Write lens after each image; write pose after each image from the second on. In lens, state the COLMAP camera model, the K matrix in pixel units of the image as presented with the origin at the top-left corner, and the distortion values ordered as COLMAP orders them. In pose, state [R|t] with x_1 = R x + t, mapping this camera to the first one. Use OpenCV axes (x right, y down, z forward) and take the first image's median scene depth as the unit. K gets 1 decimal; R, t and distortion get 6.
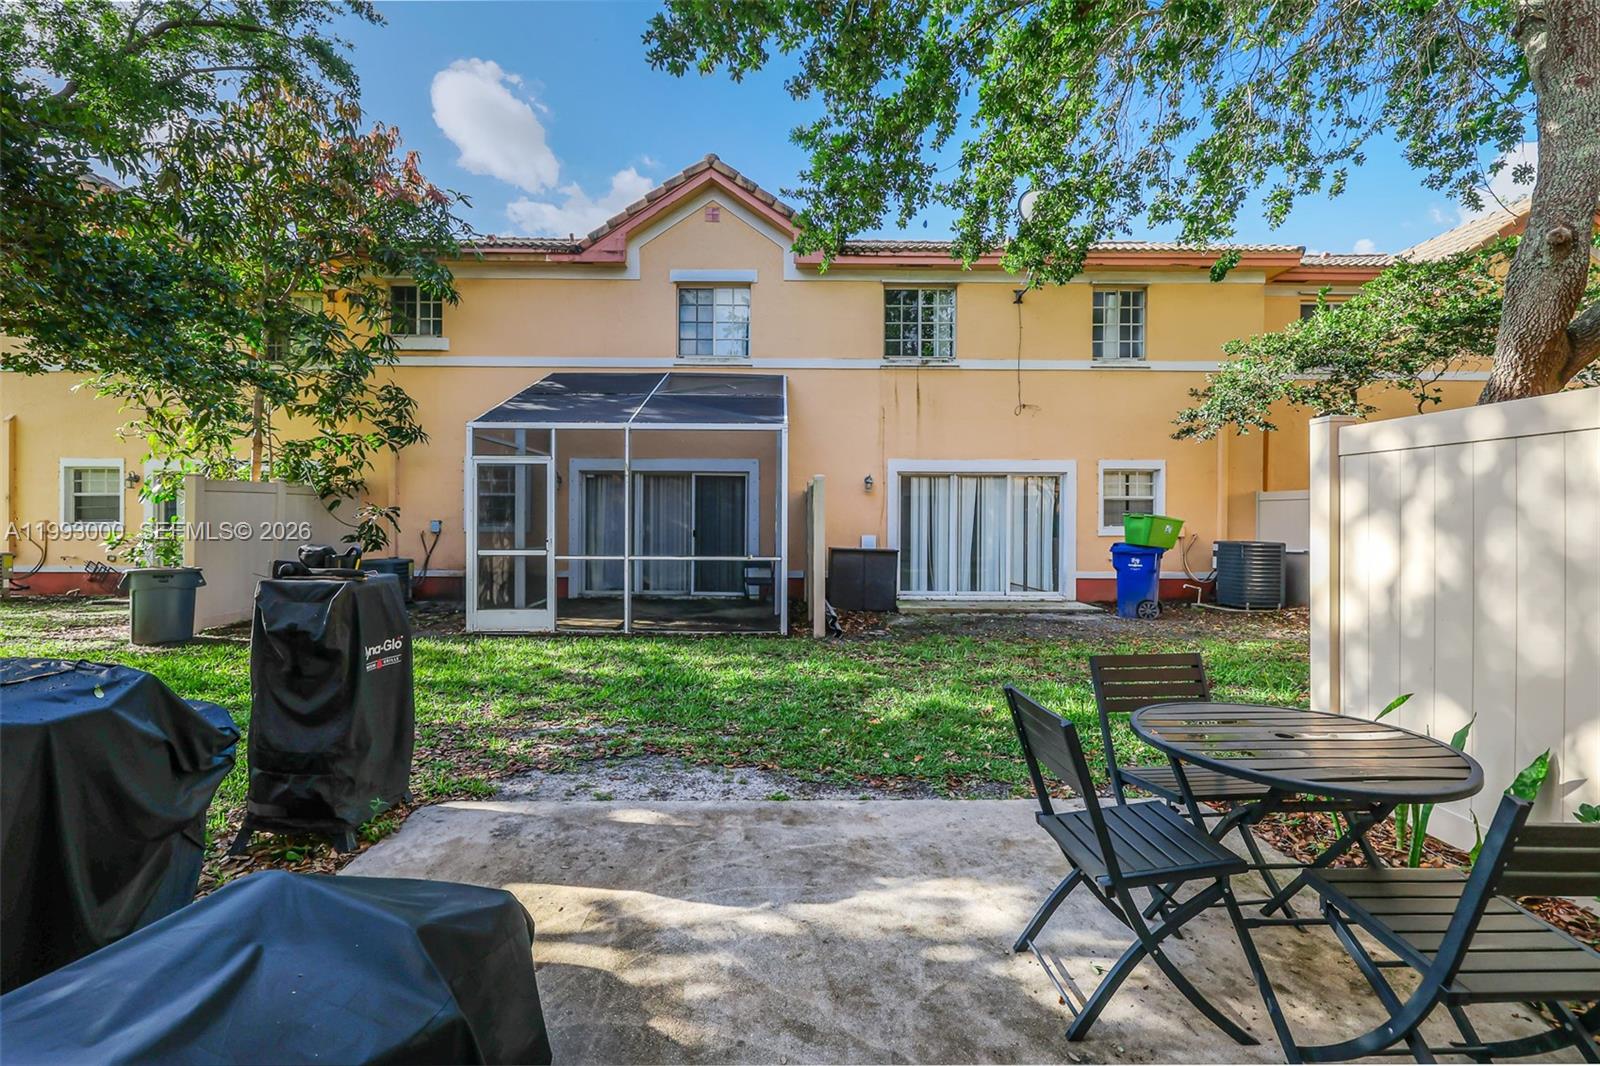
lens RADIAL K [[672.0, 0, 783.7], [0, 672.0, 519.8], [0, 0, 1]] dist [-0.003073, 0.000487]
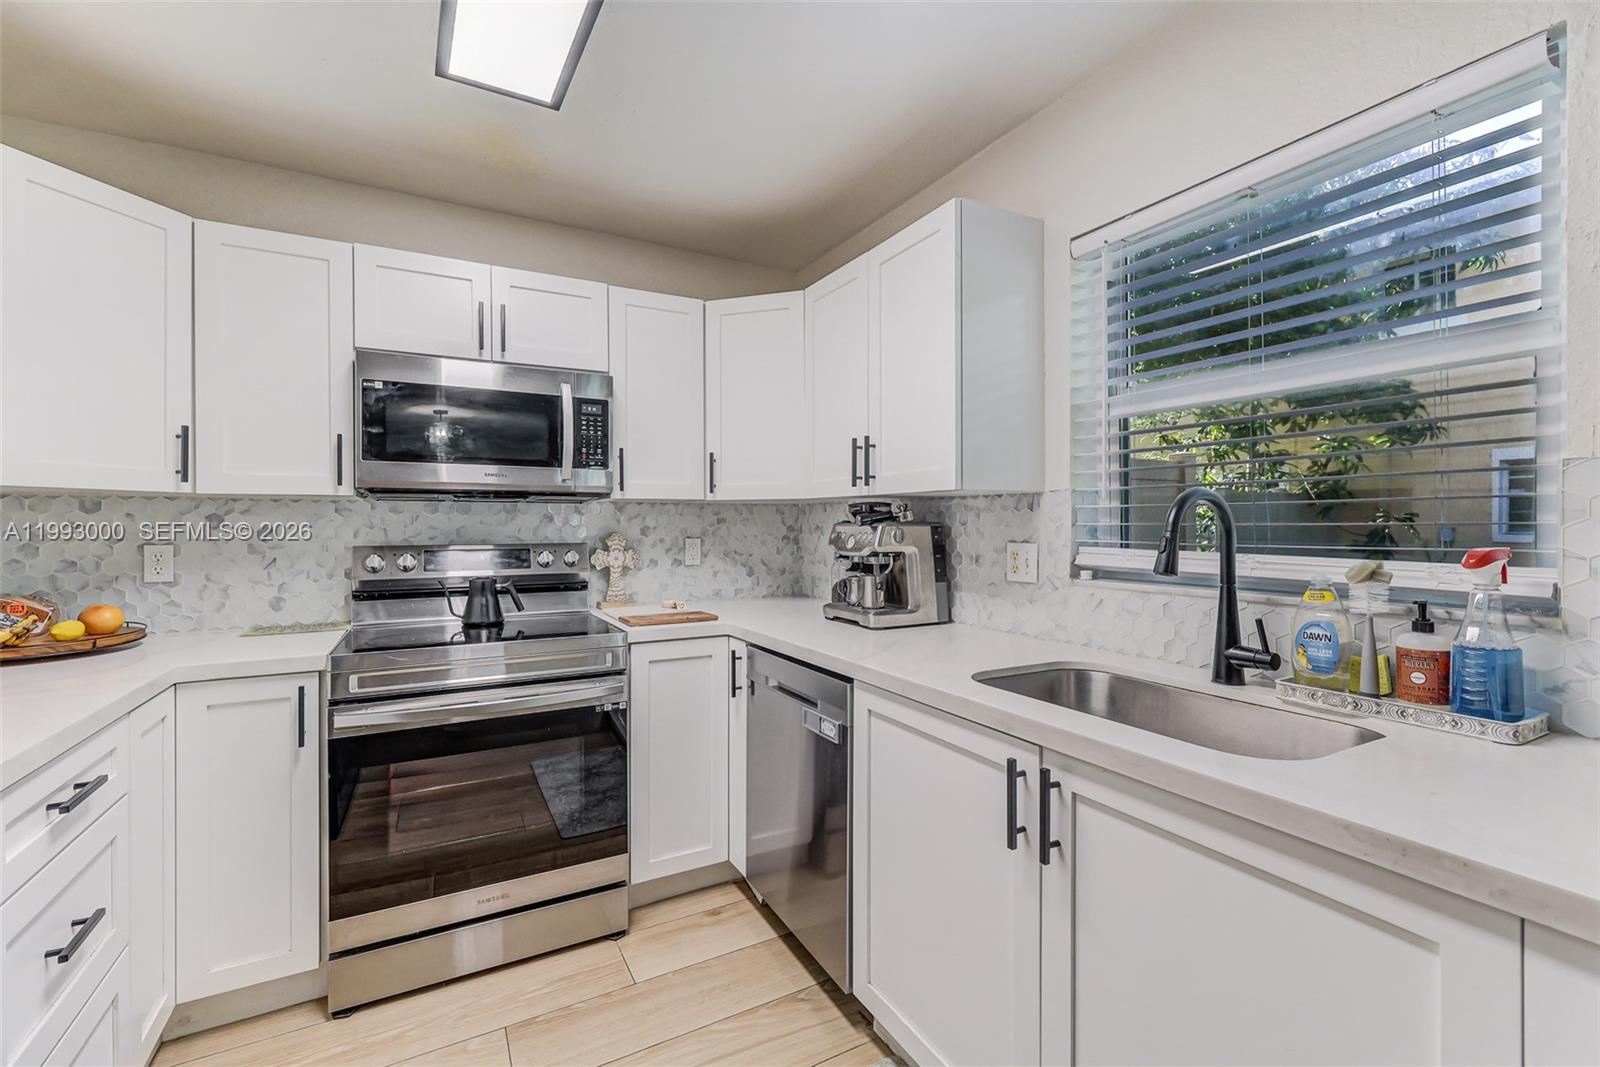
lens RADIAL K [[676.6, 0, 780.5], [0, 676.6, 525.8], [0, 0, 1]] dist [-0.002359, -0.000102]
pose [[0.458851, -0.003956, -0.888504, -0.173061], [0.002376, 0.999992, -0.003226, -0.002240], [0.888510, -0.000631, 0.458857, -0.159008]]
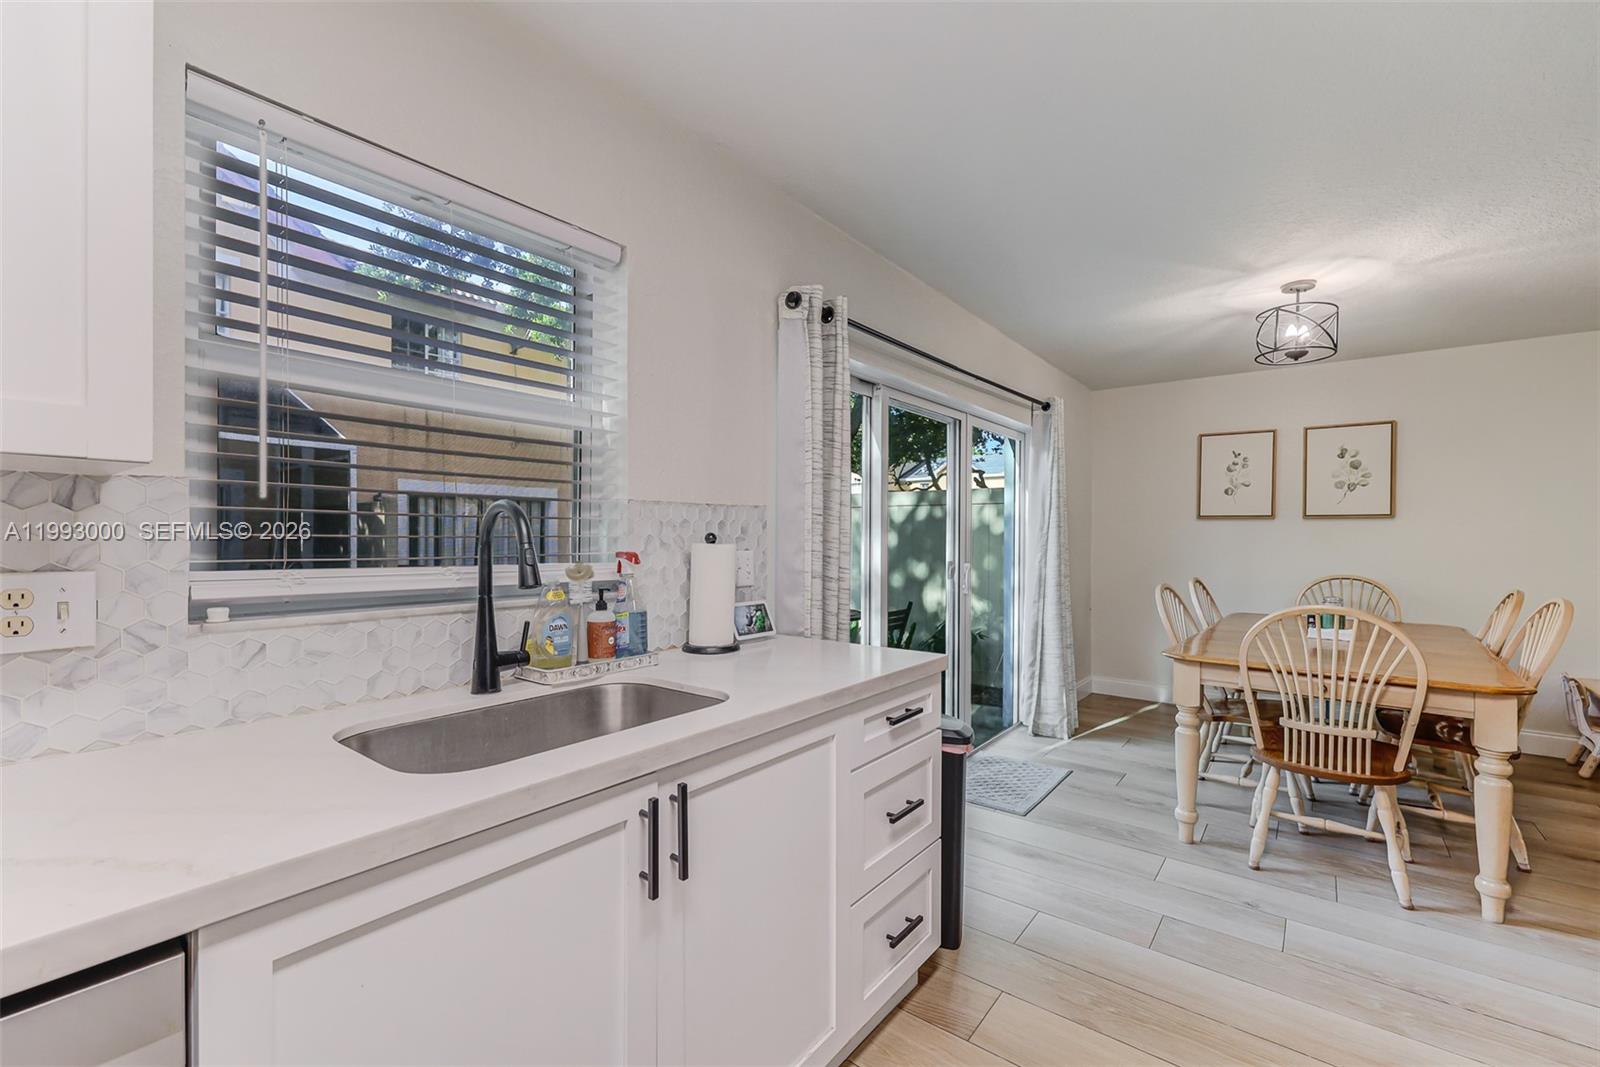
lens RADIAL K [[681.9, 0, 782.7], [0, 681.9, 540.2], [0, 0, 1]] dist [0.000532, 0.000361]
pose [[0.631548, -0.007986, 0.775296, -0.333106], [0.001265, 0.999956, 0.009270, -0.003269], [-0.775336, -0.004874, 0.631530, -0.151629]]
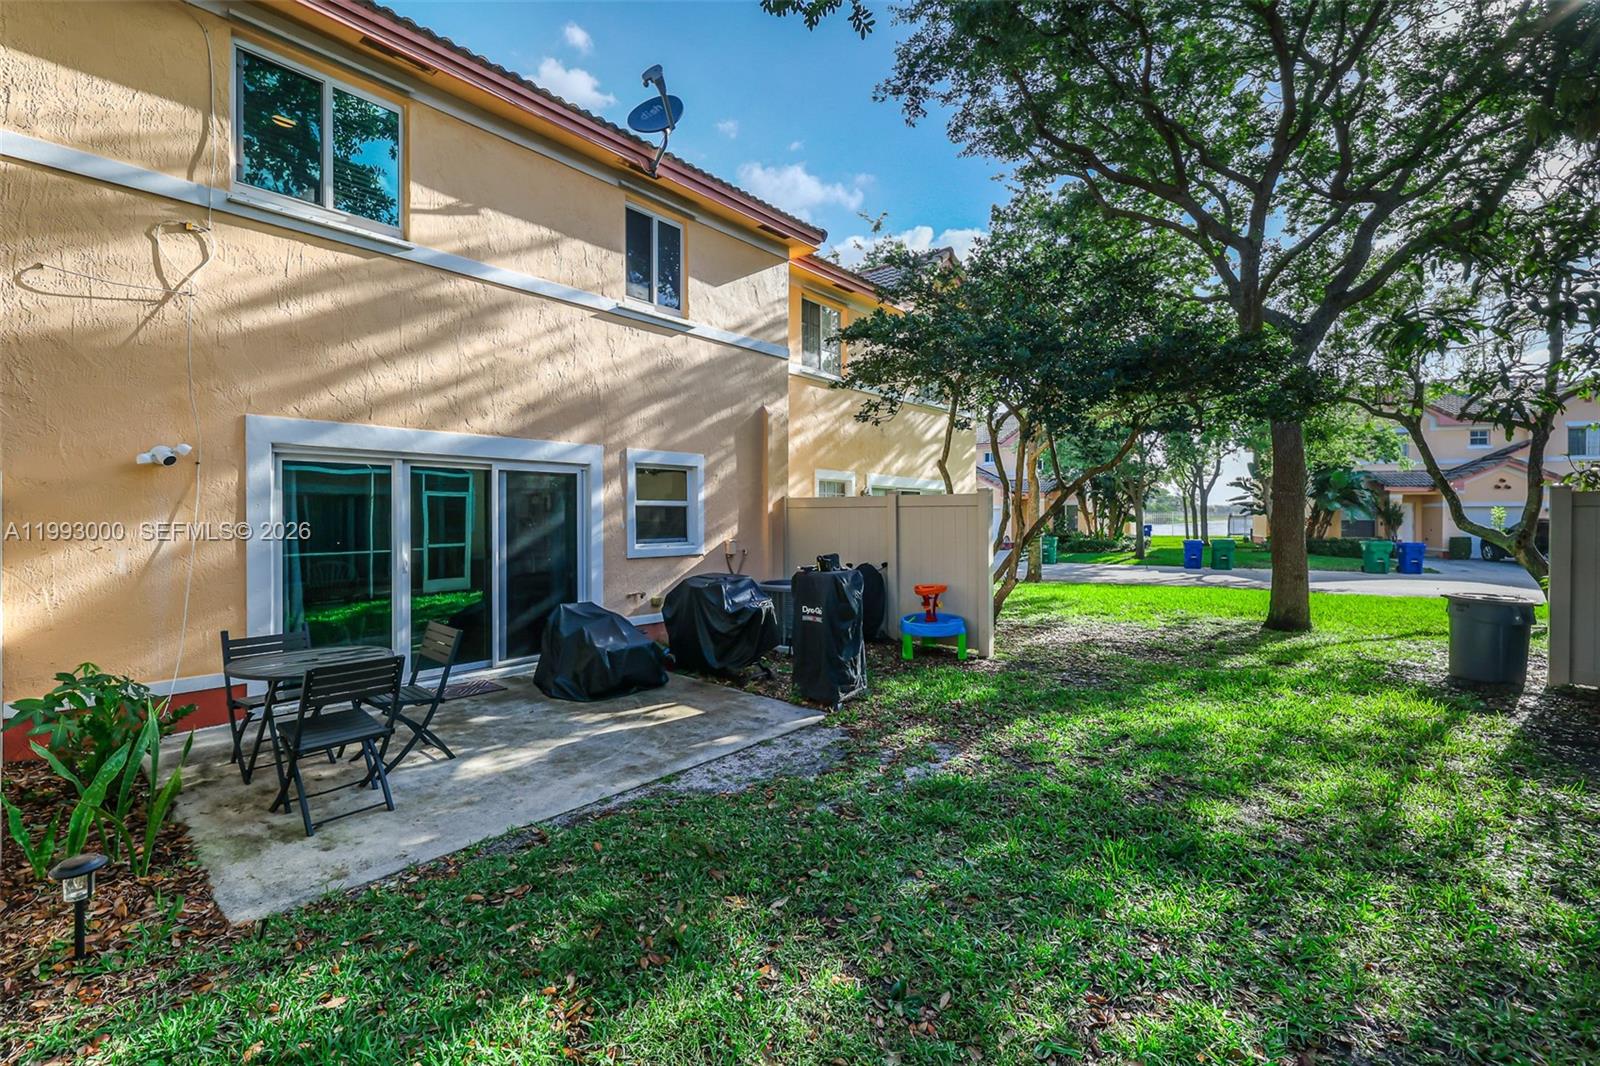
lens RADIAL K [[676.6, 0, 780.5], [0, 676.6, 525.3], [0, 0, 1]] dist [-0.002359, -0.000102]
pose [[-0.680840, 0.004818, -0.732416, 0.270895], [-0.005262, 0.999920, 0.011469, -0.021705], [0.732413, 0.011663, -0.680760, 0.714378]]
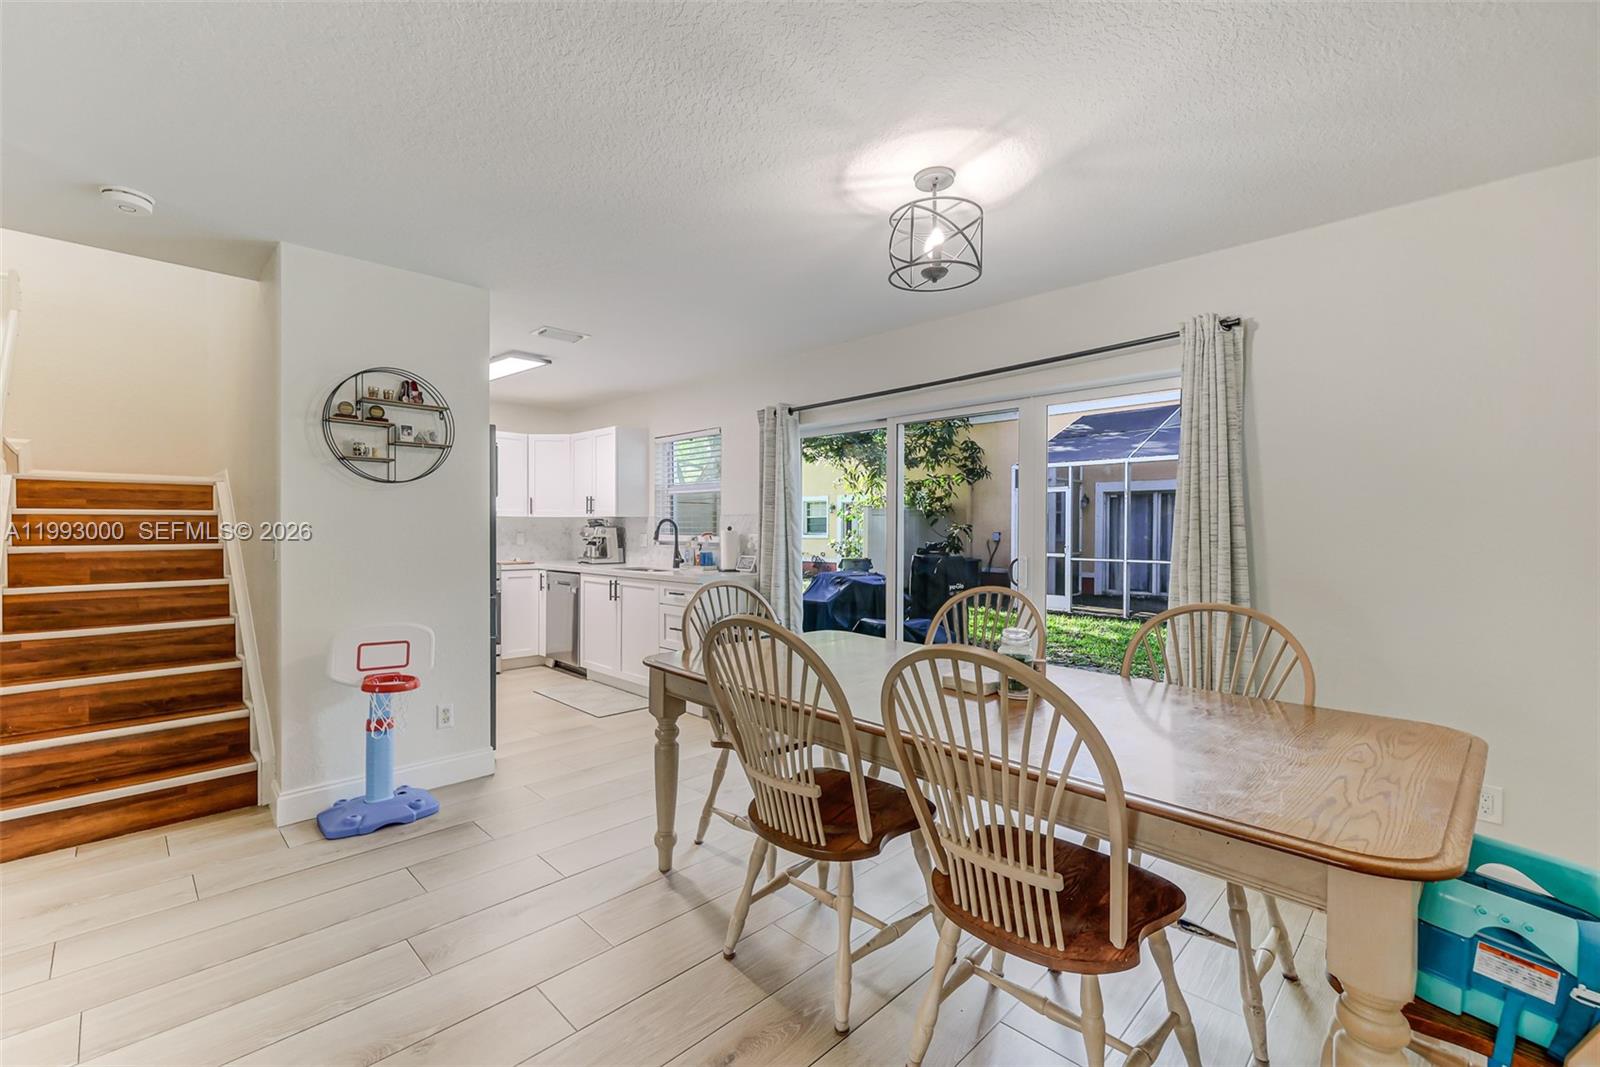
lens RADIAL K [[680.5, 0, 780.9], [0, 680.5, 537.1], [0, 0, 1]] dist [-0.000879, -0.000029]
pose [[0.691352, 0.006743, -0.722487, 0.218586], [-0.001533, 0.999968, 0.007865, 0.000446], [0.722516, -0.004329, 0.691340, -0.340523]]
